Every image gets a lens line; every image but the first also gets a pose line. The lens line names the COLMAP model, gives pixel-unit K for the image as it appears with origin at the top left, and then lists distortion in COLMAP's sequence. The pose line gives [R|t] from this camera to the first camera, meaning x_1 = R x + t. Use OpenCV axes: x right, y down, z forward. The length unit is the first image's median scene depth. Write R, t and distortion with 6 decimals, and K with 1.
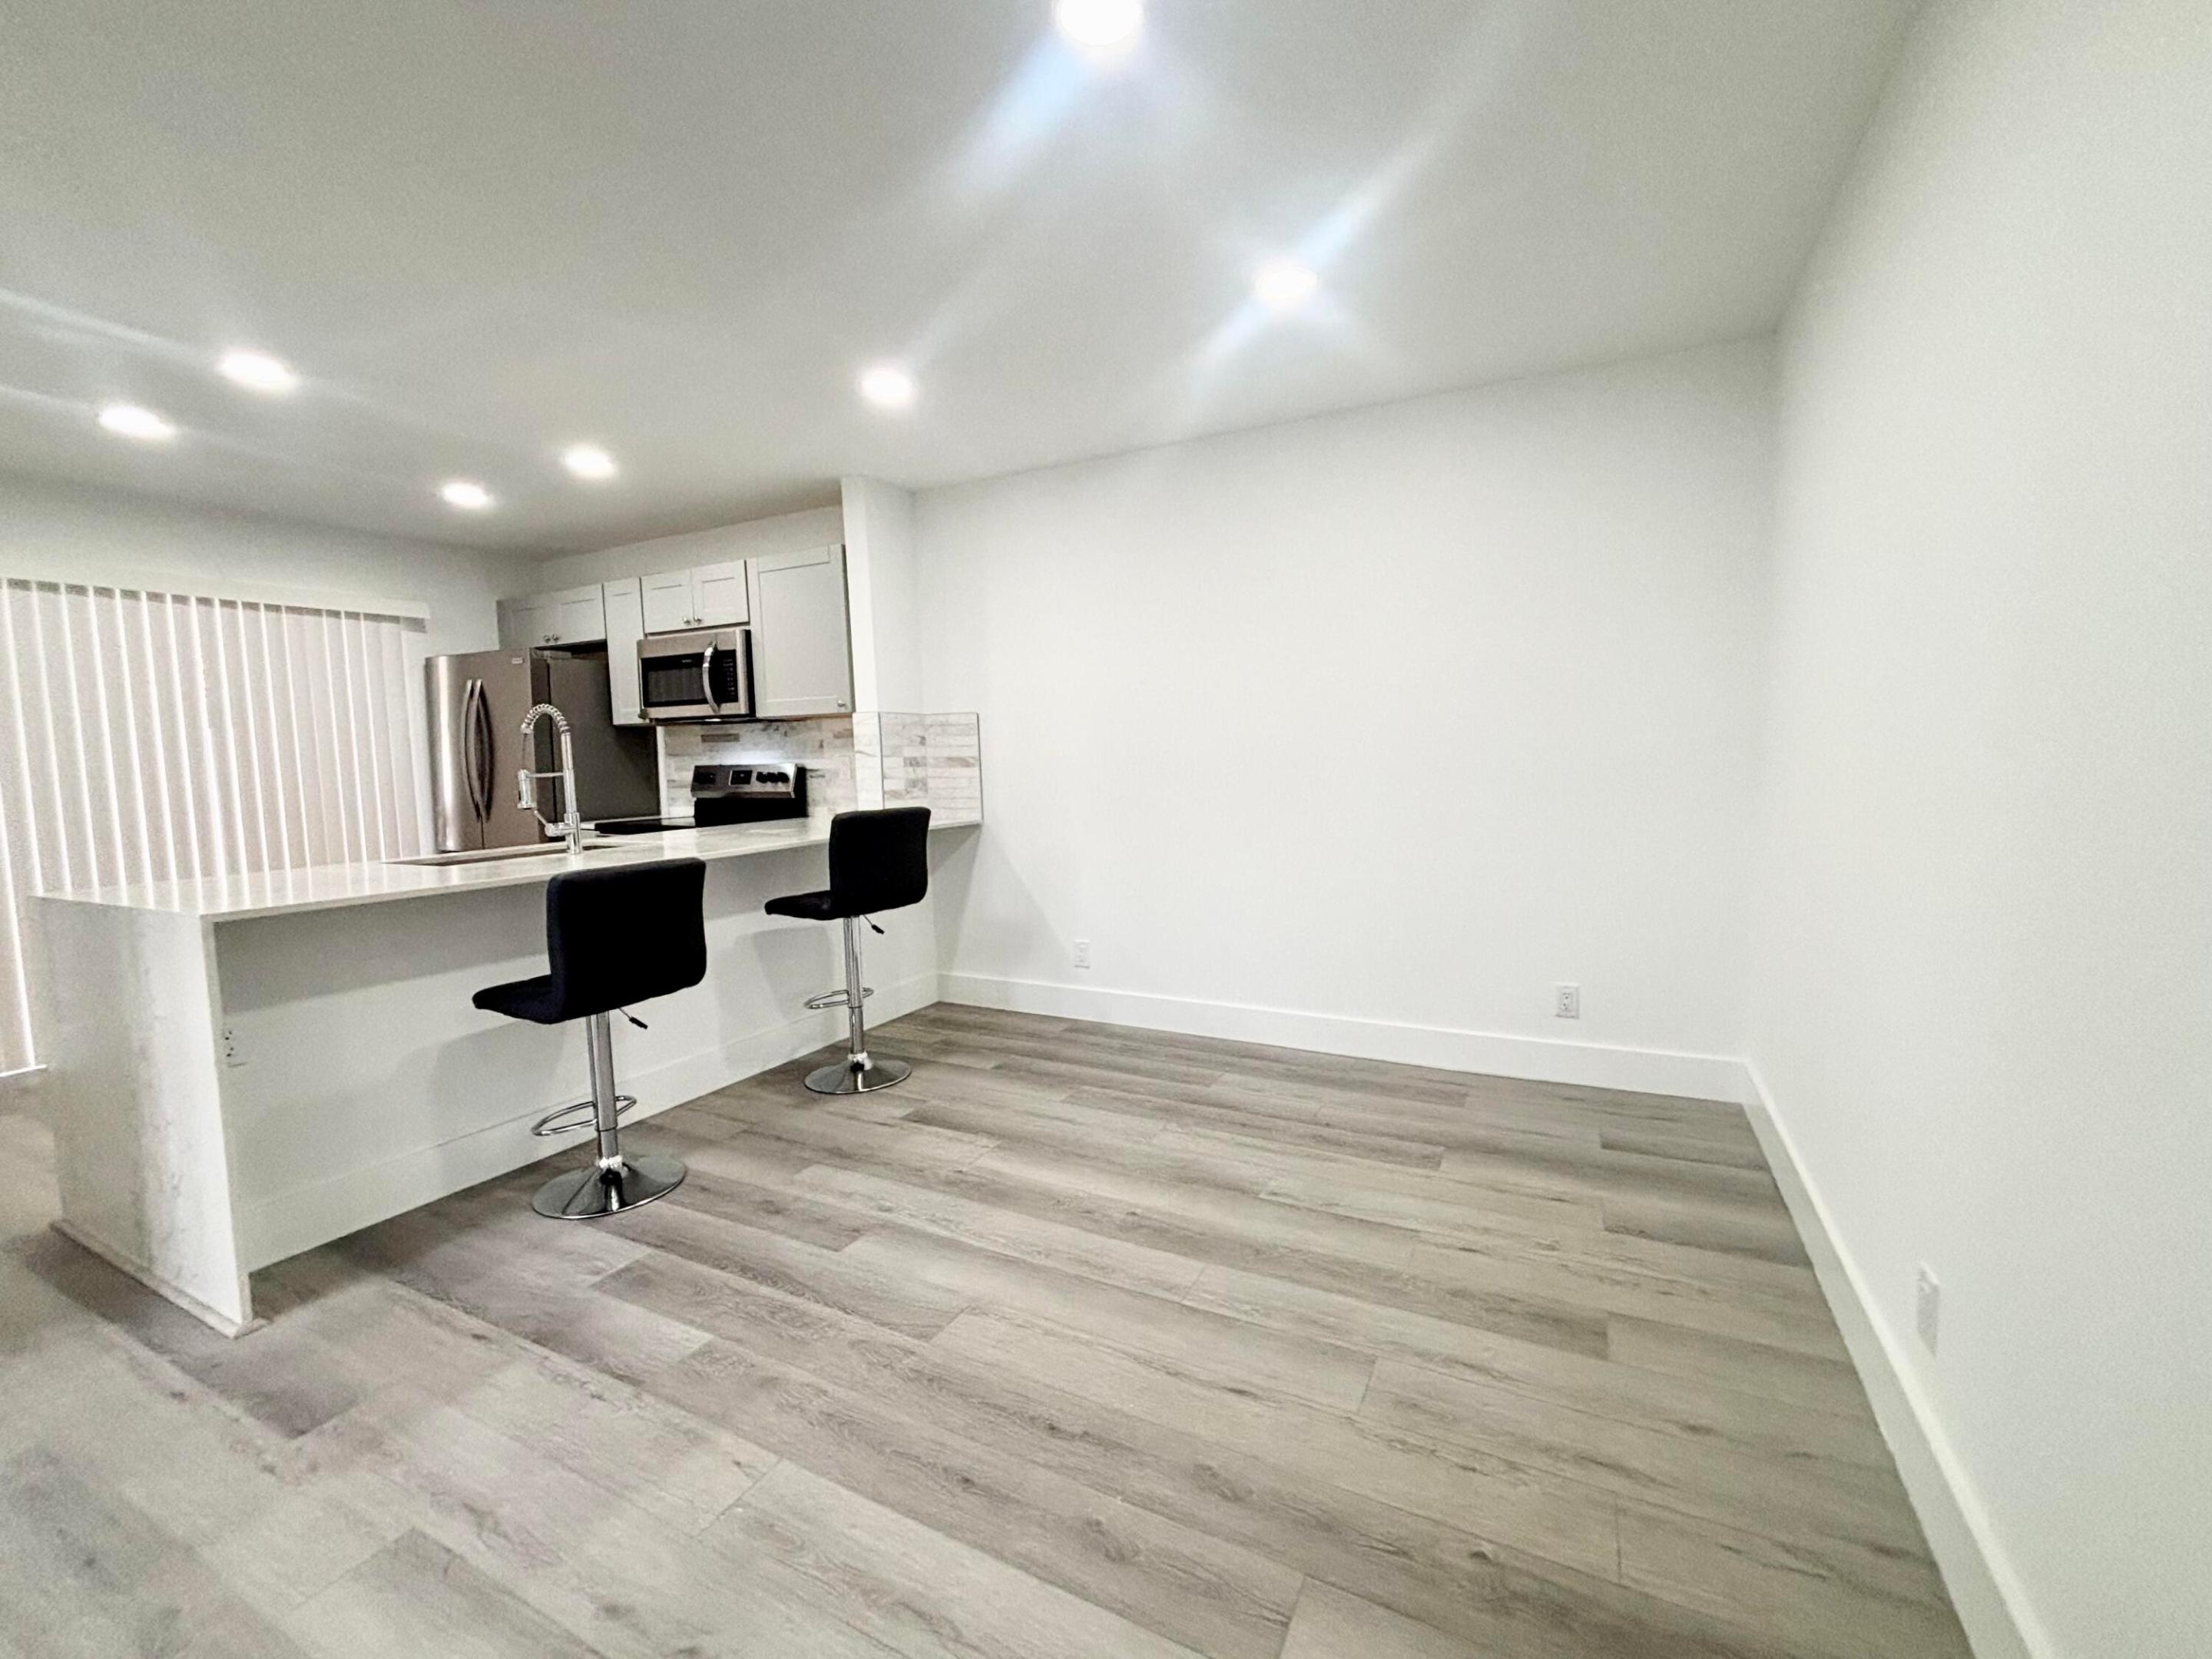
lens RADIAL K [[905.6, 0, 1110.3], [0, 905.6, 830.4], [0, 0, 1]] dist [-0.000070, -0.000158]
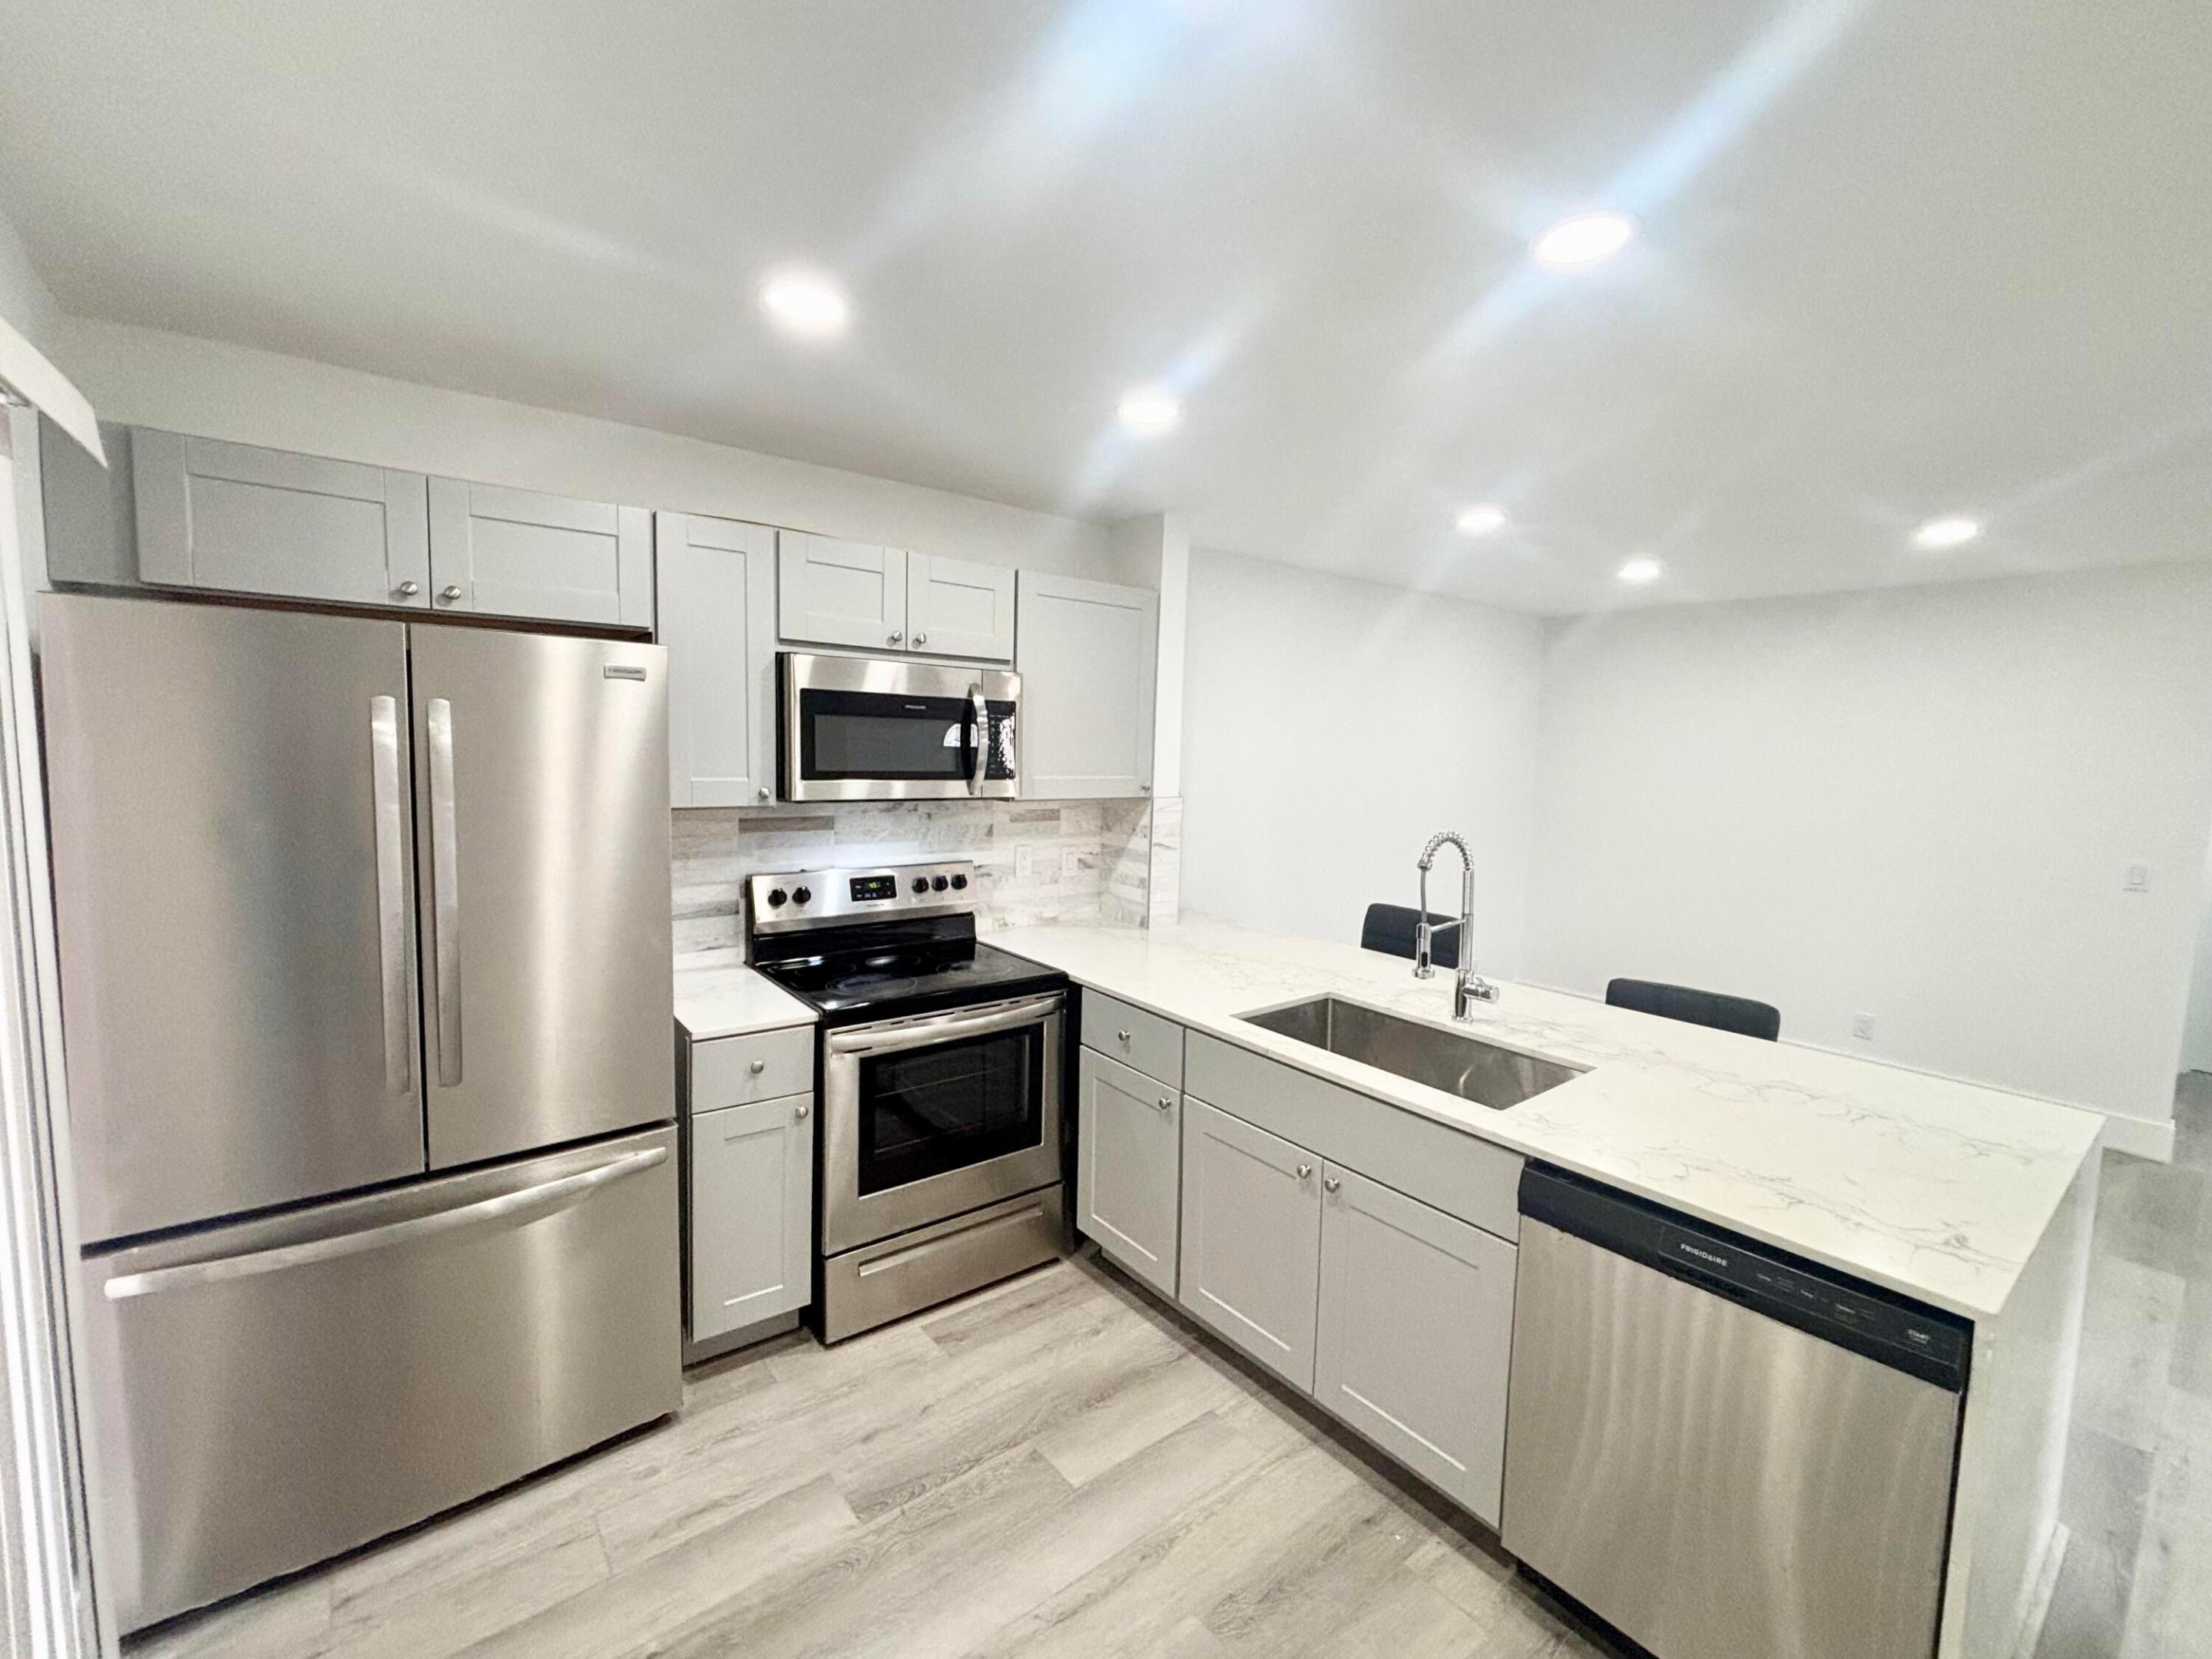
lens RADIAL K [[905.6, 0, 1104.2], [0, 905.6, 826.7], [0, 0, 1]] dist [-0.000070, -0.000158]
pose [[0.431331, -0.053985, 0.900577, -1.043922], [0.044233, 0.998273, 0.038656, -0.137623], [-0.901109, 0.023161, 0.432974, 0.690229]]
